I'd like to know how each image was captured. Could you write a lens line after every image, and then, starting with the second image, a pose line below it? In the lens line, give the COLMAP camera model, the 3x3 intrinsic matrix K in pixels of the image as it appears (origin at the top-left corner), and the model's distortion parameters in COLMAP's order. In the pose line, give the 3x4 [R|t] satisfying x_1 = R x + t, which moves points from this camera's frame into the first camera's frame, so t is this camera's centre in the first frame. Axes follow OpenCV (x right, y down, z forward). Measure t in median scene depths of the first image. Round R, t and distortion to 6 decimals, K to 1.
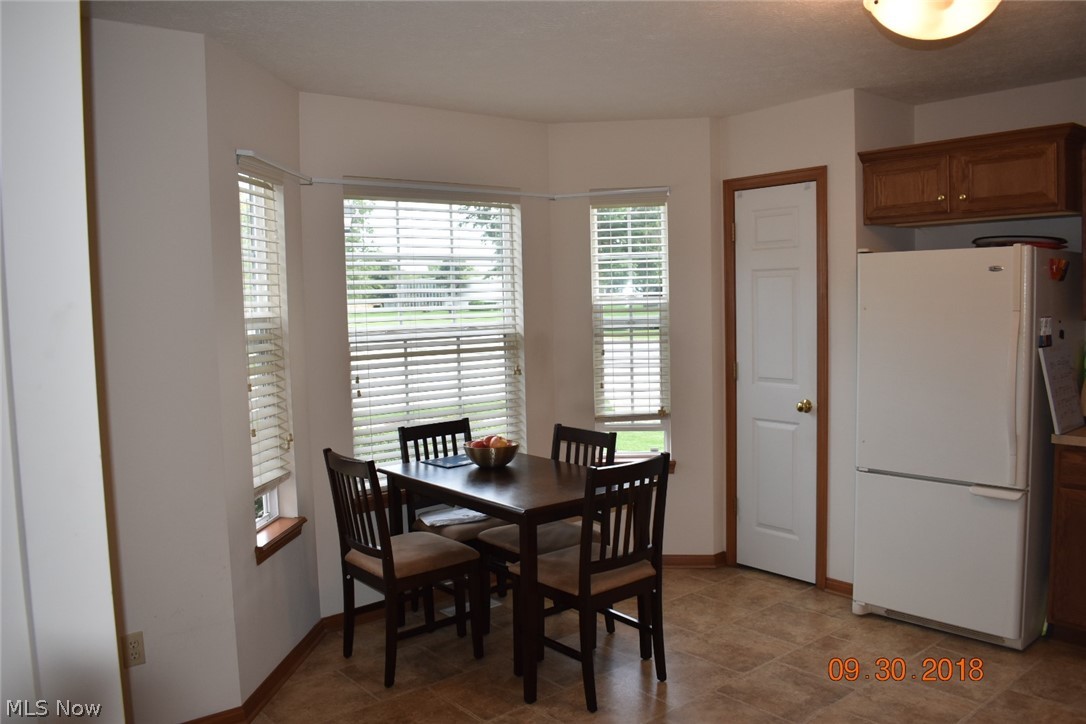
lens RADIAL K [[851.3, 0, 547.1], [0, 851.3, 363.0], [0, 0, 1]] dist [-0.094835, 0.006658]
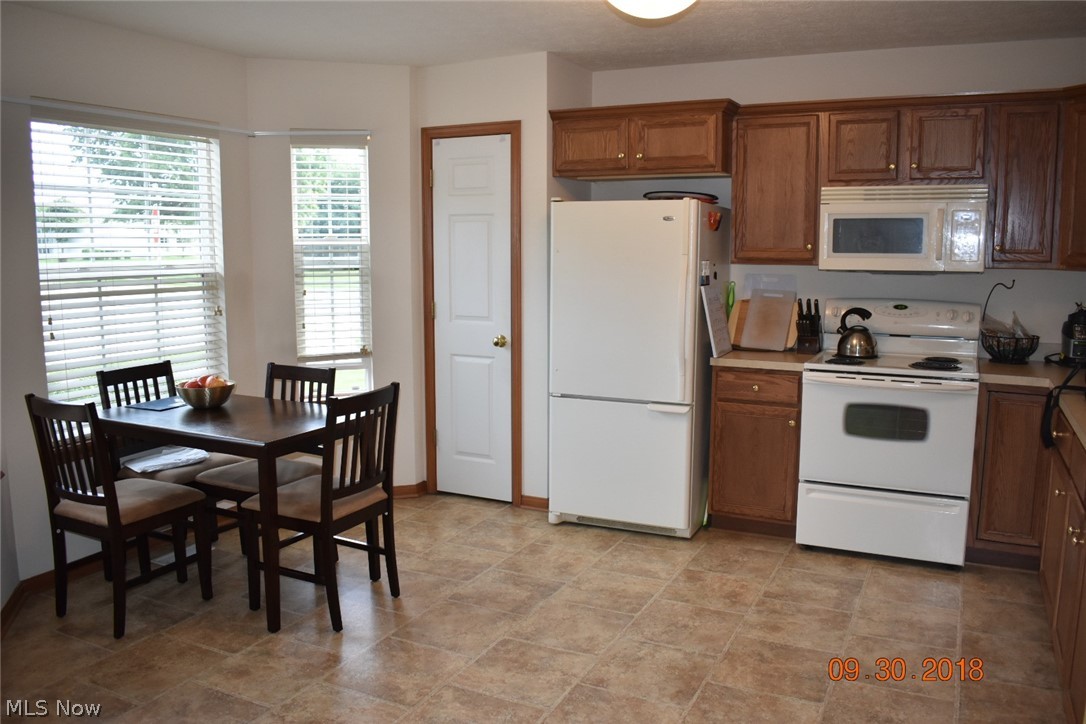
lens RADIAL K [[851.3, 0, 547.1], [0, 851.3, 363.0], [0, 0, 1]] dist [-0.094835, 0.006658]
pose [[0.913884, -0.029779, 0.404883, -0.096015], [0.006666, 0.998272, 0.058376, 0.017216], [-0.405921, -0.050650, 0.912503, -0.036750]]
